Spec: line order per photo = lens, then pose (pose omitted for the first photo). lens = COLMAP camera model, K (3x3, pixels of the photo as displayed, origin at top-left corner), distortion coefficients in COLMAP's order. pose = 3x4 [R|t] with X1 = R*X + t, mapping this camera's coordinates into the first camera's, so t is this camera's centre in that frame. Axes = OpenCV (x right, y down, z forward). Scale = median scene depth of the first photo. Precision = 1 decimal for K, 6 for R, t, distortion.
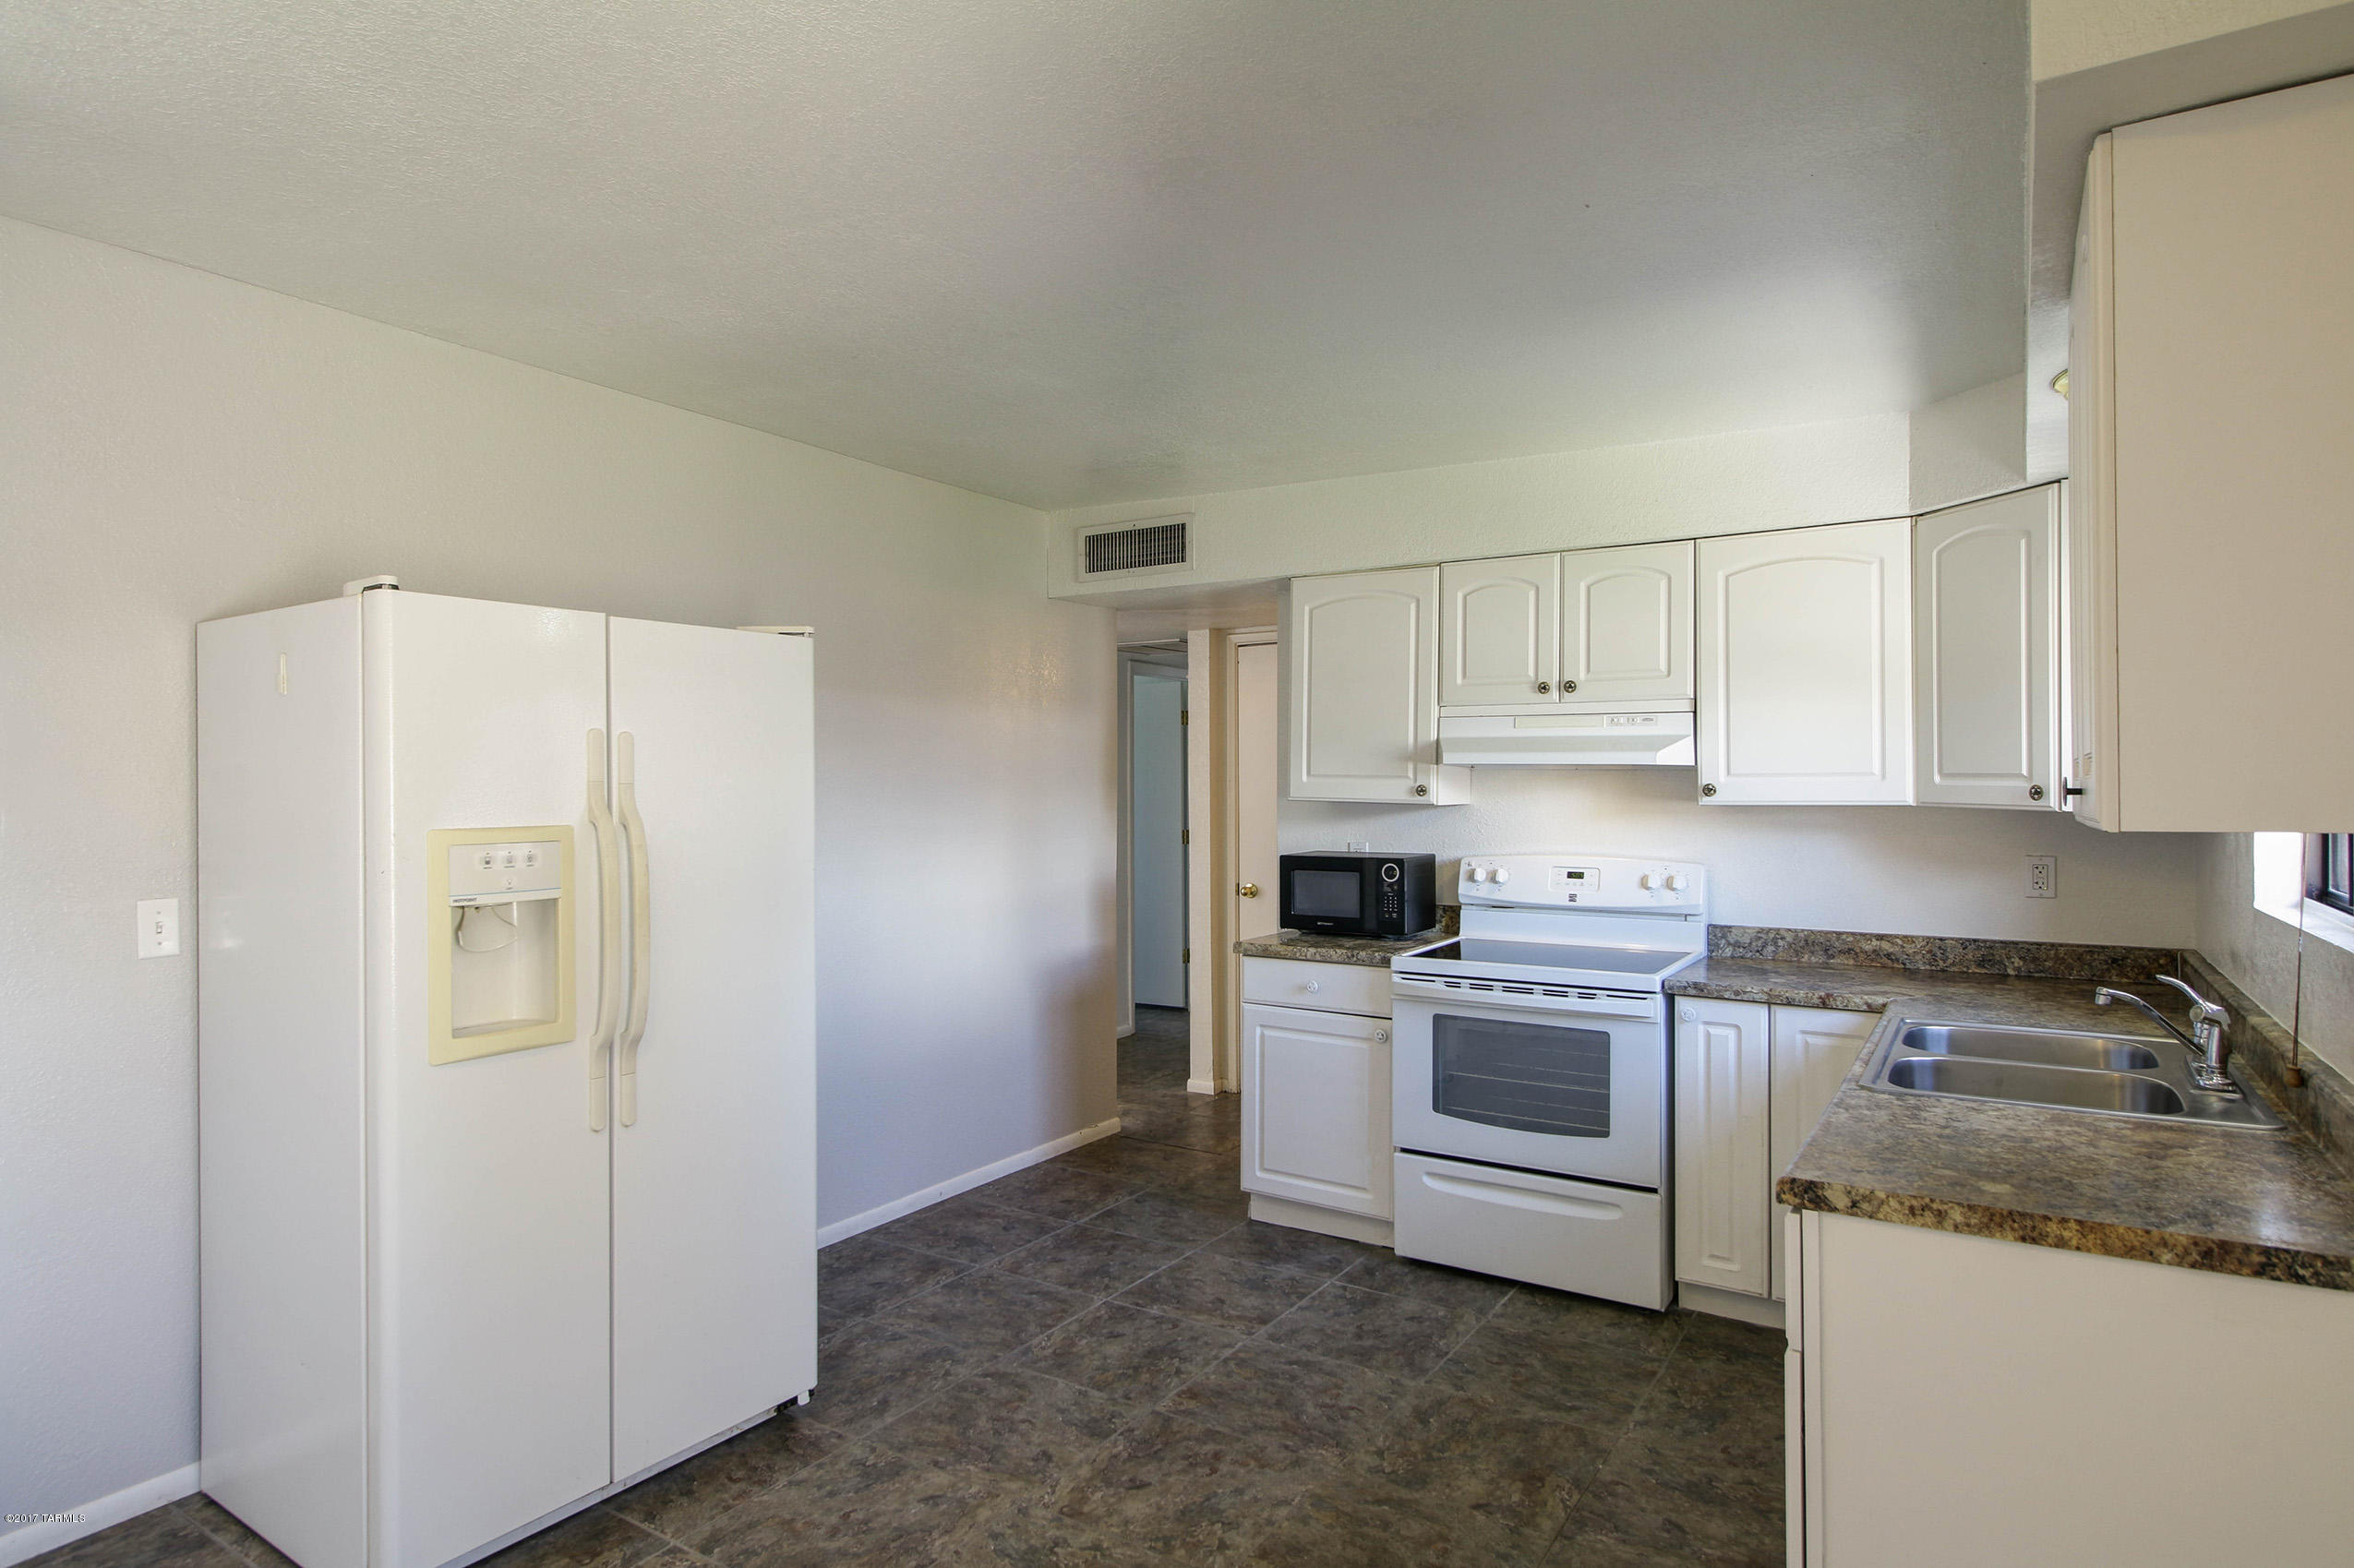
lens RADIAL K [[1312.3, 0, 1177.0], [0, 1312.3, 784.0], [0, 0, 1]] dist [0.034125, -0.020604]
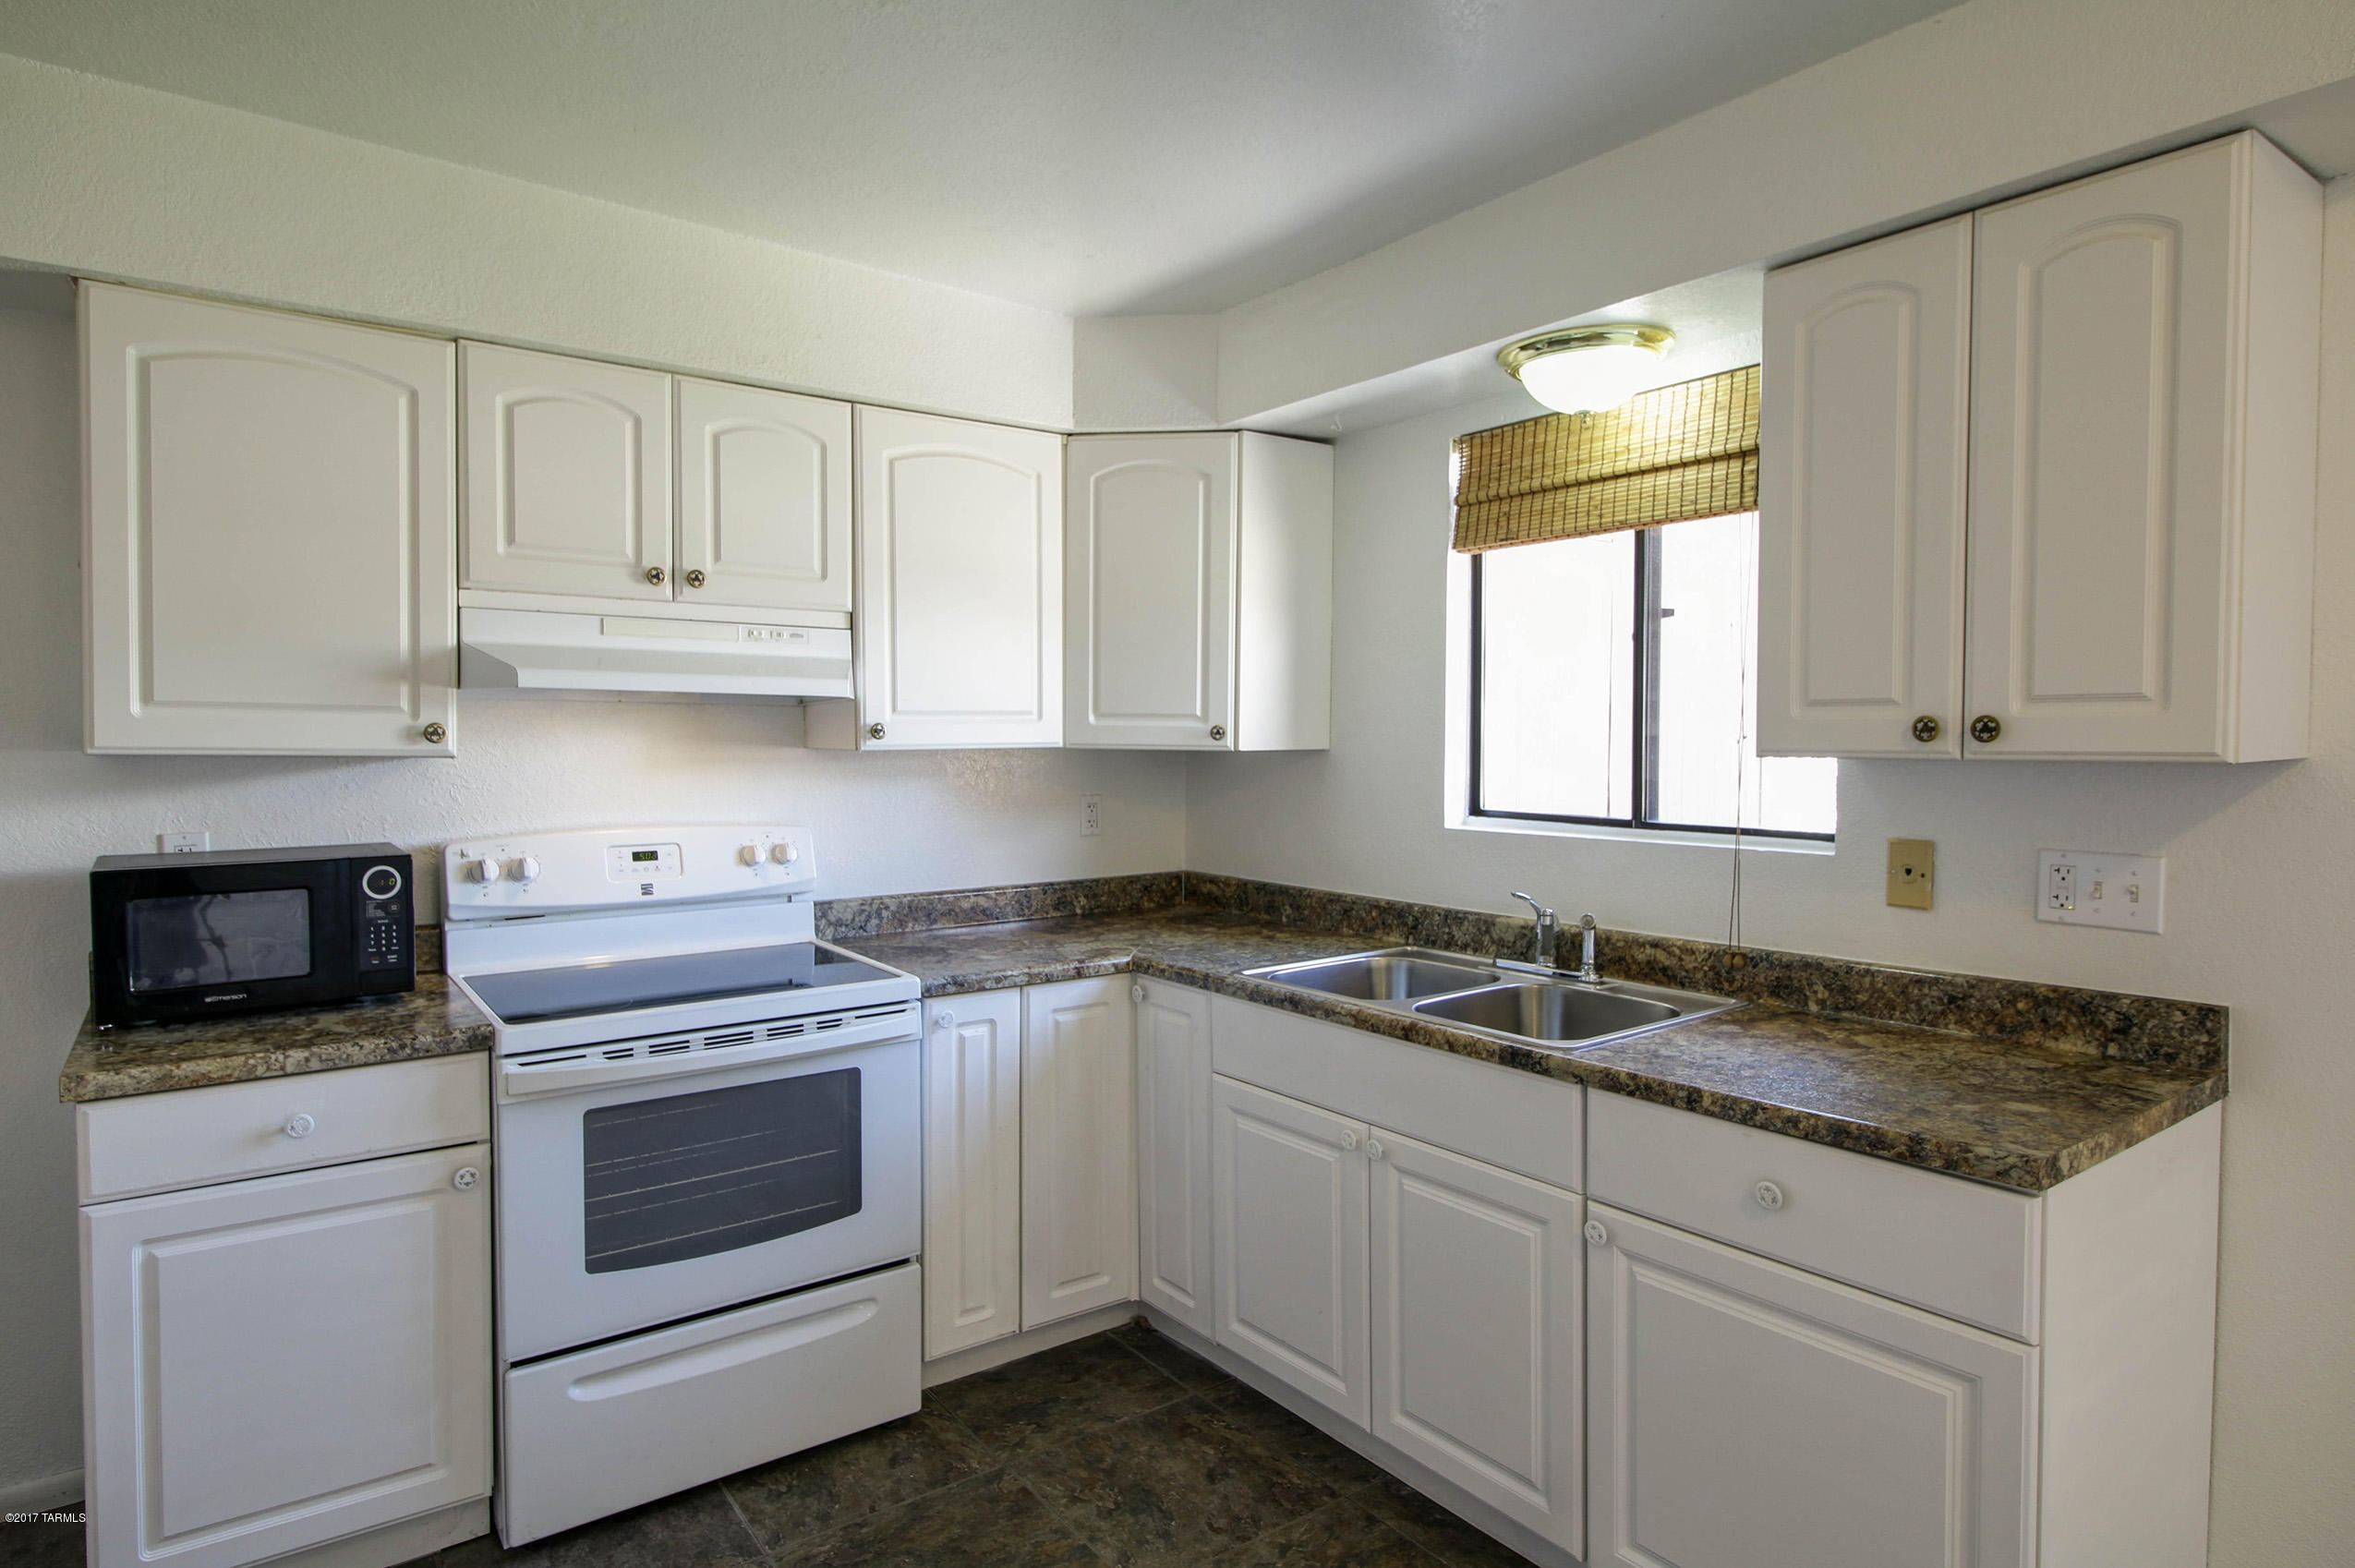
lens RADIAL K [[1313.0, 0, 1177.5], [0, 1313.0, 784.0], [0, 0, 1]] dist [0.034125, -0.020604]
pose [[0.363630, -0.039626, 0.930700, -0.248003], [-0.002445, 0.999051, 0.043491, 0.001429], [-0.931540, -0.018090, 0.363188, 0.522455]]
